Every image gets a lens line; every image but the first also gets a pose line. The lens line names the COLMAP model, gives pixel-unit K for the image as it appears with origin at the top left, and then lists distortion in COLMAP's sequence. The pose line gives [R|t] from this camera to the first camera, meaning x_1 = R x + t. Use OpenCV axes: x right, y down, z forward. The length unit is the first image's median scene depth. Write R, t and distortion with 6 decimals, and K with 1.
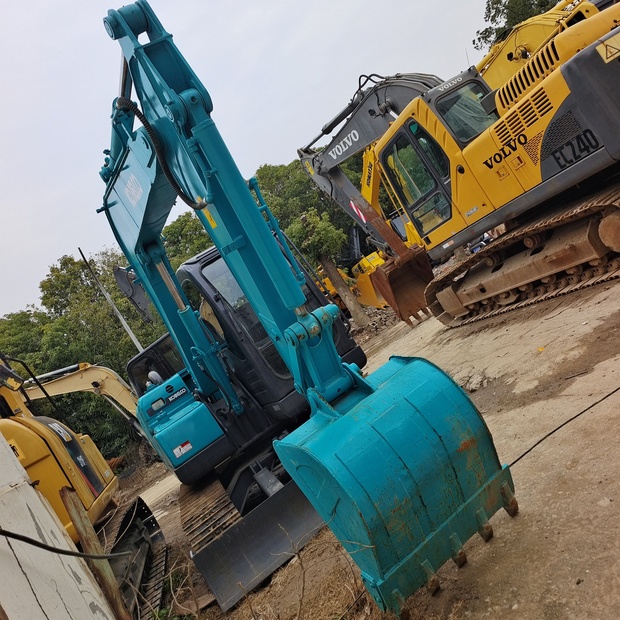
lens RADIAL K [[562.8, 0, 316.6], [0, 562.8, 314.1], [0, 0, 1]] dist [0.027423, 0.023837]
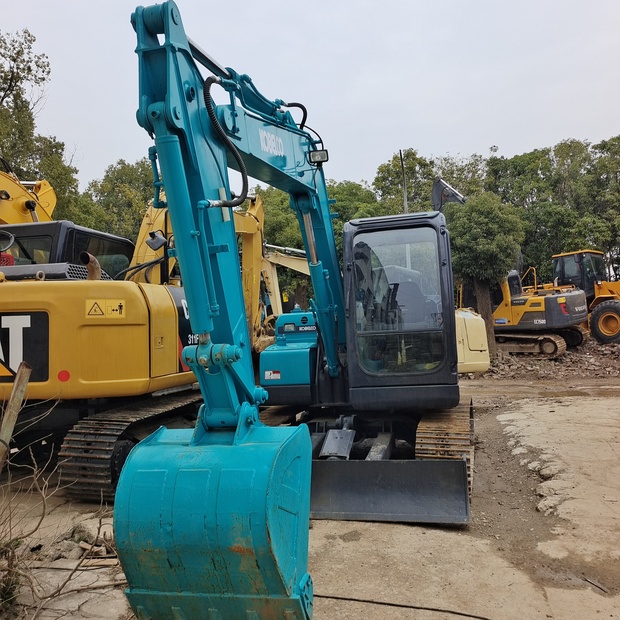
lens RADIAL K [[562.8, 0, 316.6], [0, 562.8, 314.1], [0, 0, 1]] dist [0.027423, 0.023837]
pose [[0.731404, 0.494473, -0.469622, 0.286223], [-0.413957, 0.869186, 0.270472, -0.199460], [0.541930, -0.003421, 0.840416, 0.125699]]
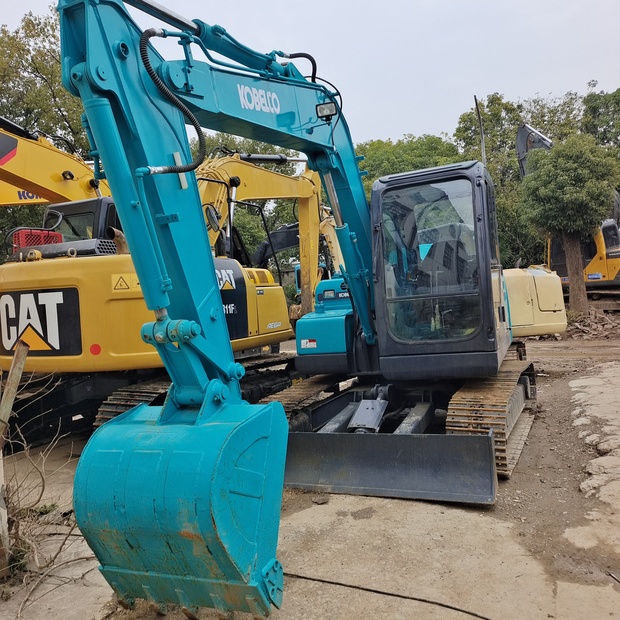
lens RADIAL K [[562.8, 0, 316.6], [0, 562.8, 314.1], [0, 0, 1]] dist [0.027423, 0.023837]
pose [[0.661828, 0.505295, -0.553769, 0.340795], [-0.330256, 0.859677, 0.389726, -0.234235], [0.672989, -0.075046, 0.735835, 0.230495]]
